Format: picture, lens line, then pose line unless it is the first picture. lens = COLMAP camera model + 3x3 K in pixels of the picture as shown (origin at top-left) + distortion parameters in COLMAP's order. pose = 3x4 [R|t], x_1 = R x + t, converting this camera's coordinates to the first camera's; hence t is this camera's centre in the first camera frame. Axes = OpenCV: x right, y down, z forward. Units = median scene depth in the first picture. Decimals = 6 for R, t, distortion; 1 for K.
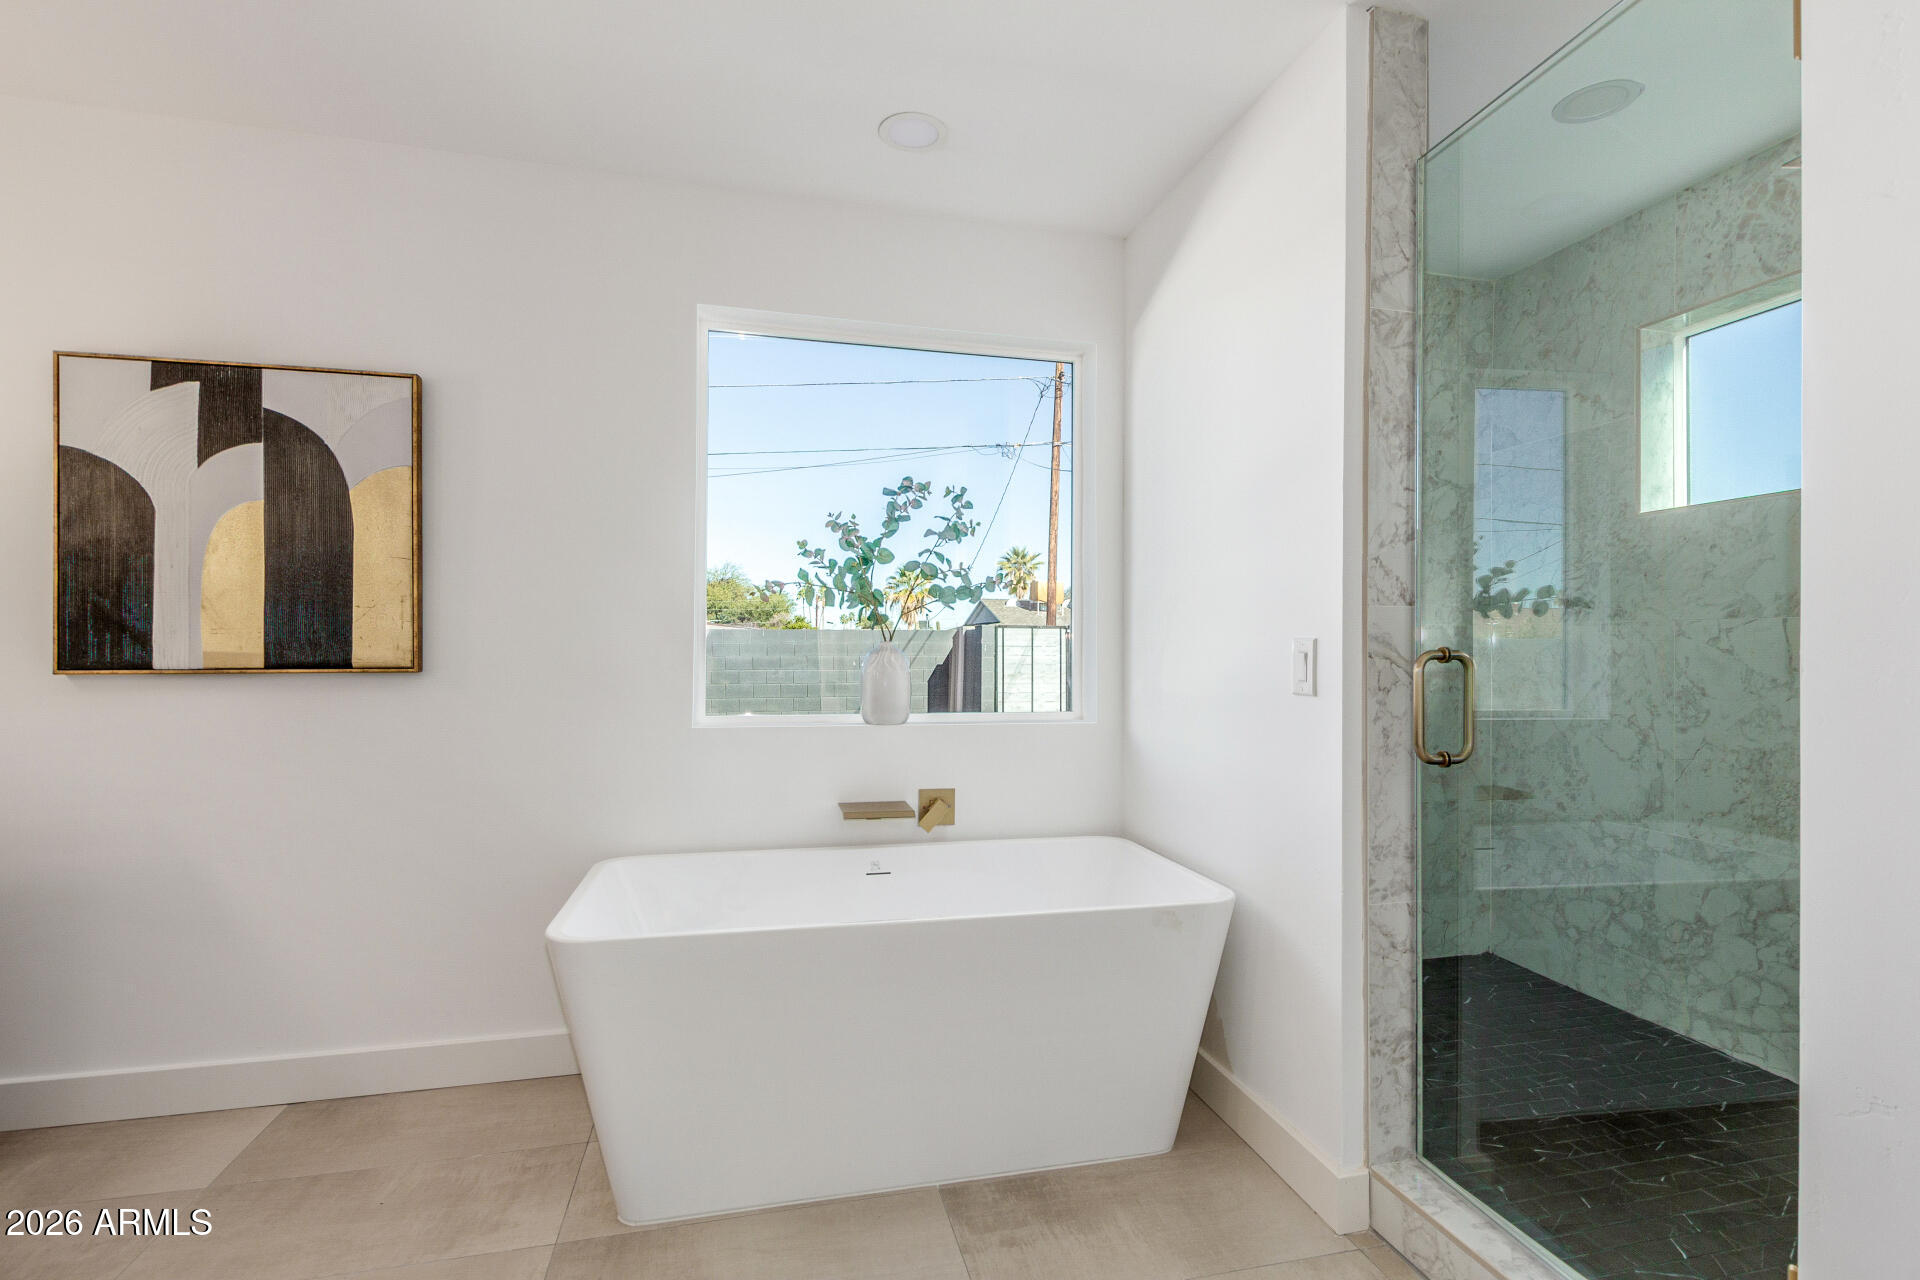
lens RADIAL K [[890.1, 0, 963.0], [0, 890.1, 639.4], [0, 0, 1]] dist [0.010291, -0.003251]
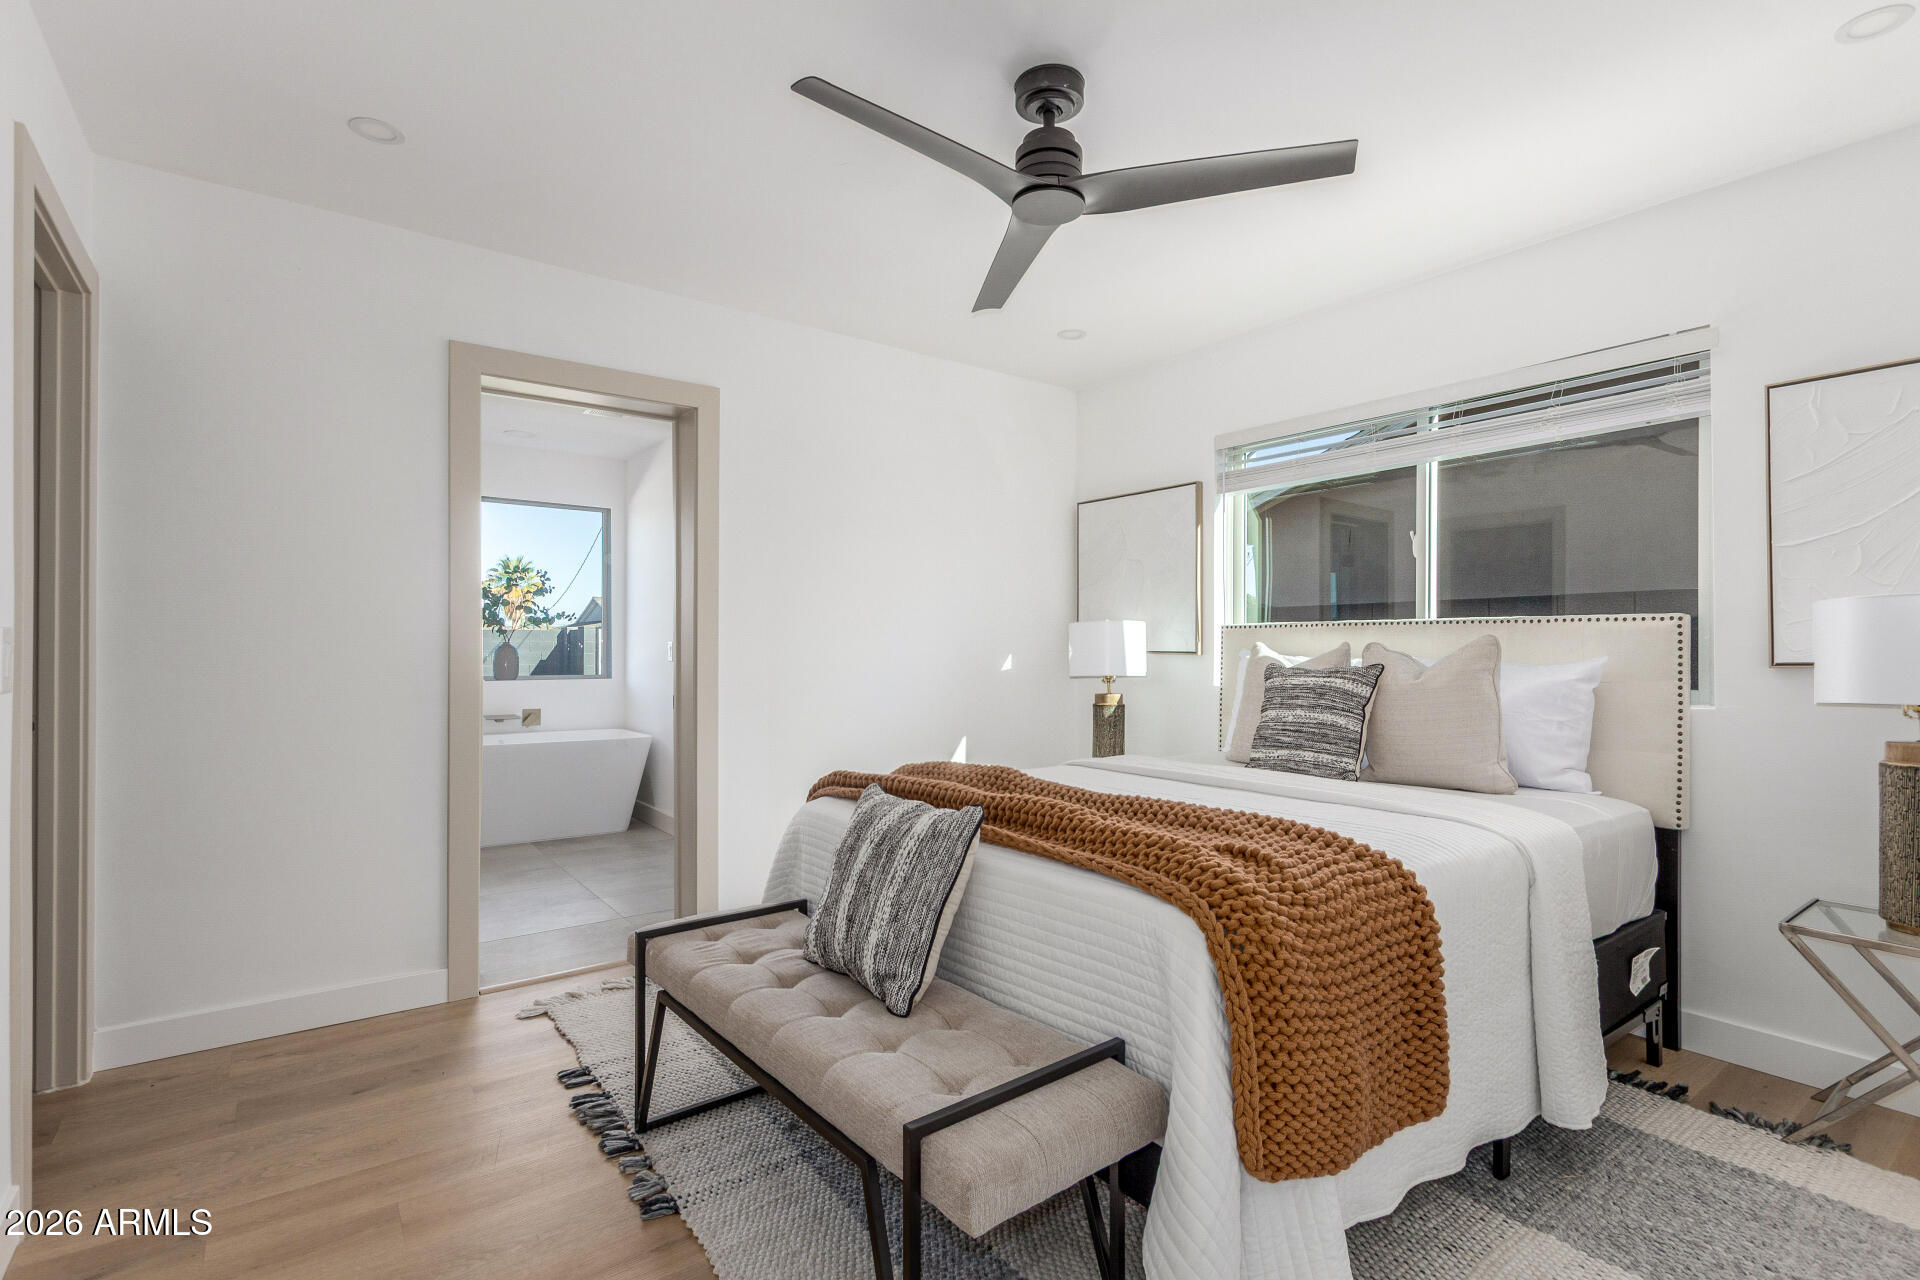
lens RADIAL K [[890.1, 0, 954.6], [0, 890.1, 638.2], [0, 0, 1]] dist [0.010291, -0.003251]
pose [[0.921717, 0.002083, 0.387857, 0.101862], [-0.002712, 0.999996, 0.001076, -0.016367], [-0.387853, -0.002044, 0.921719, -1.863600]]
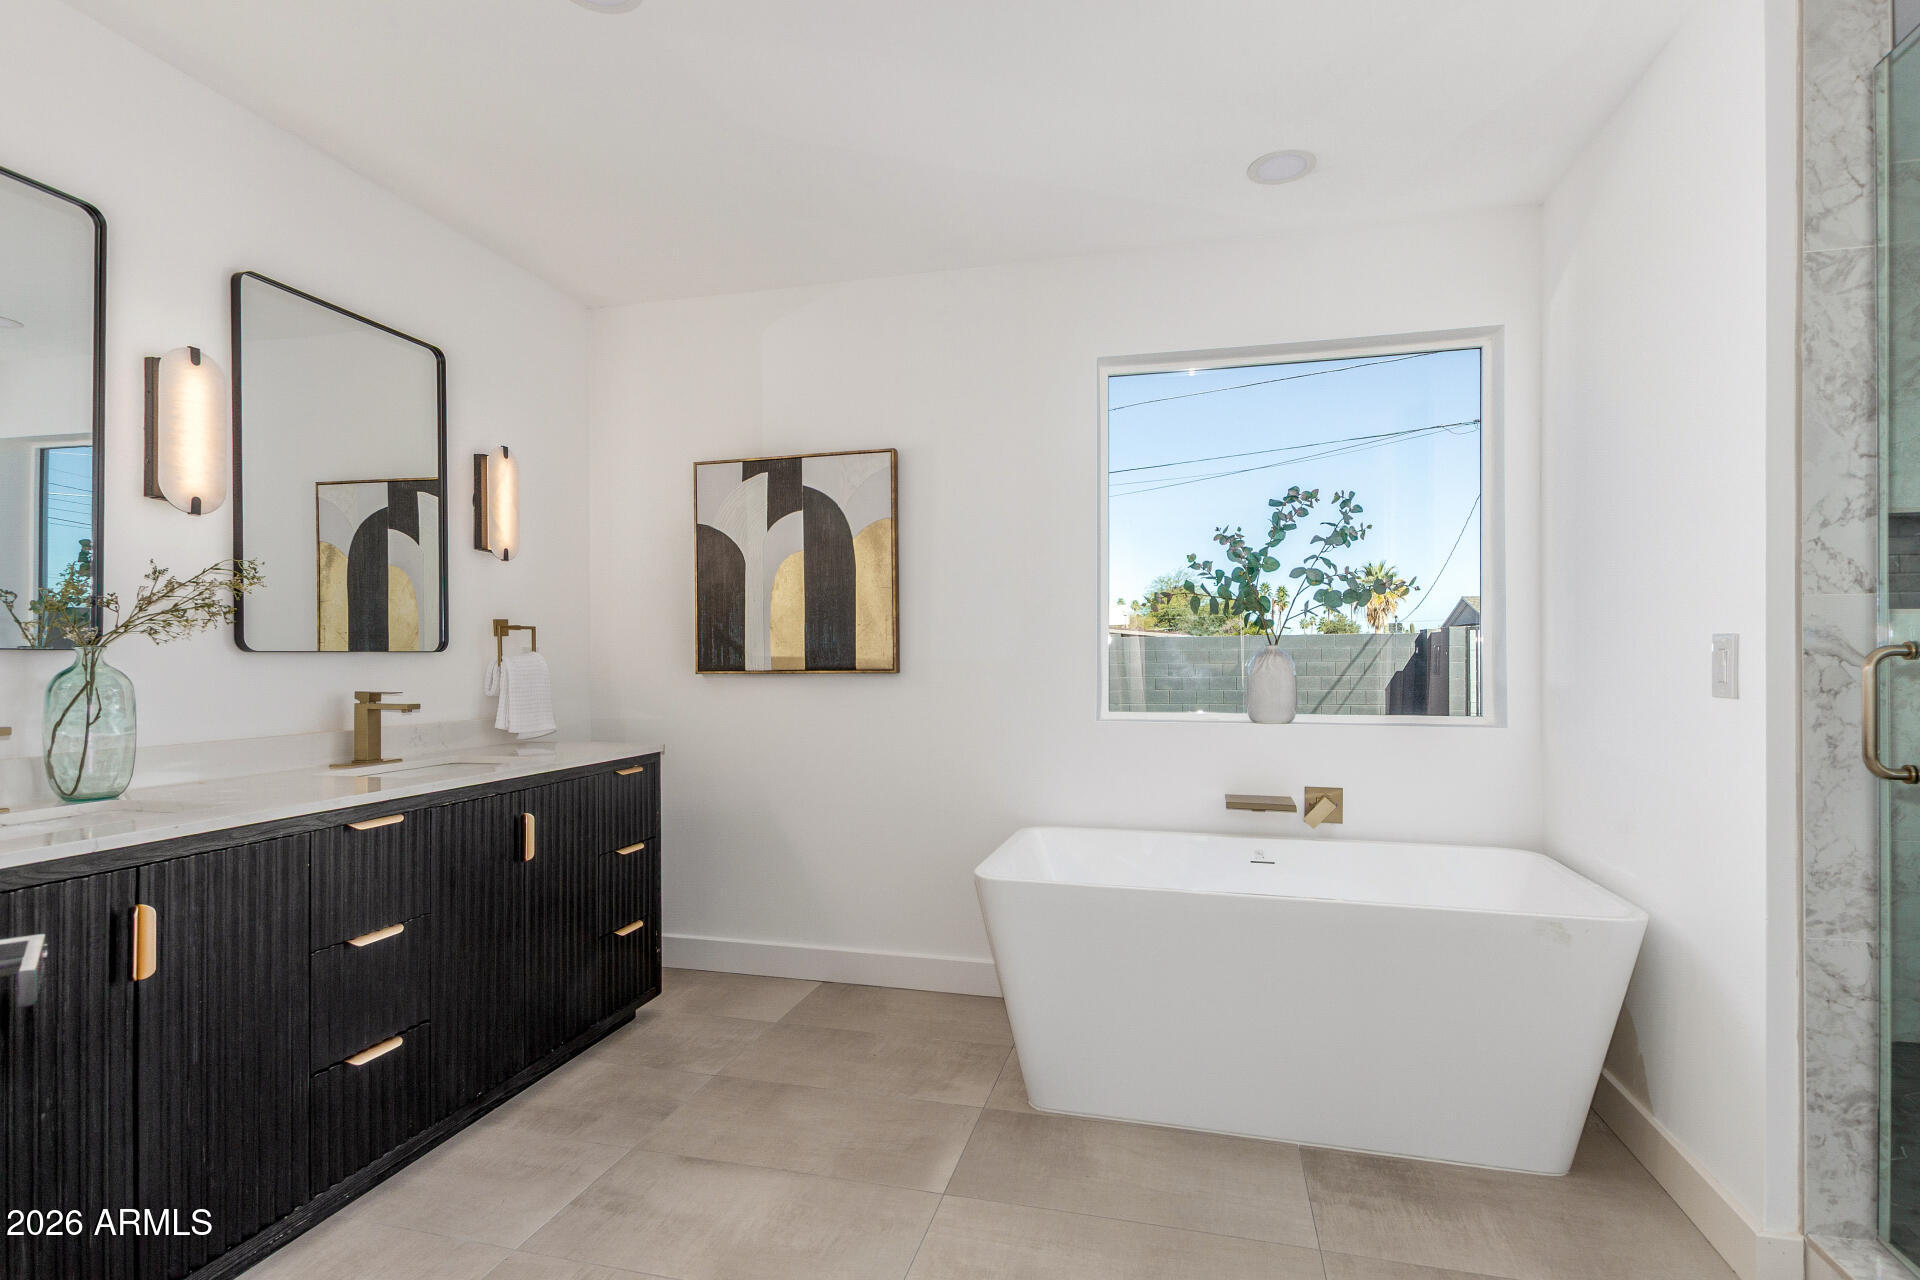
lens RADIAL K [[890.1, 0, 967.5], [0, 890.1, 642.9], [0, 0, 1]] dist [0.010291, -0.003251]
pose [[0.880695, -0.015116, -0.473443, 0.124754], [0.012947, 0.999885, -0.007841, 0.004323], [0.473507, 0.000776, 0.880790, -0.131838]]
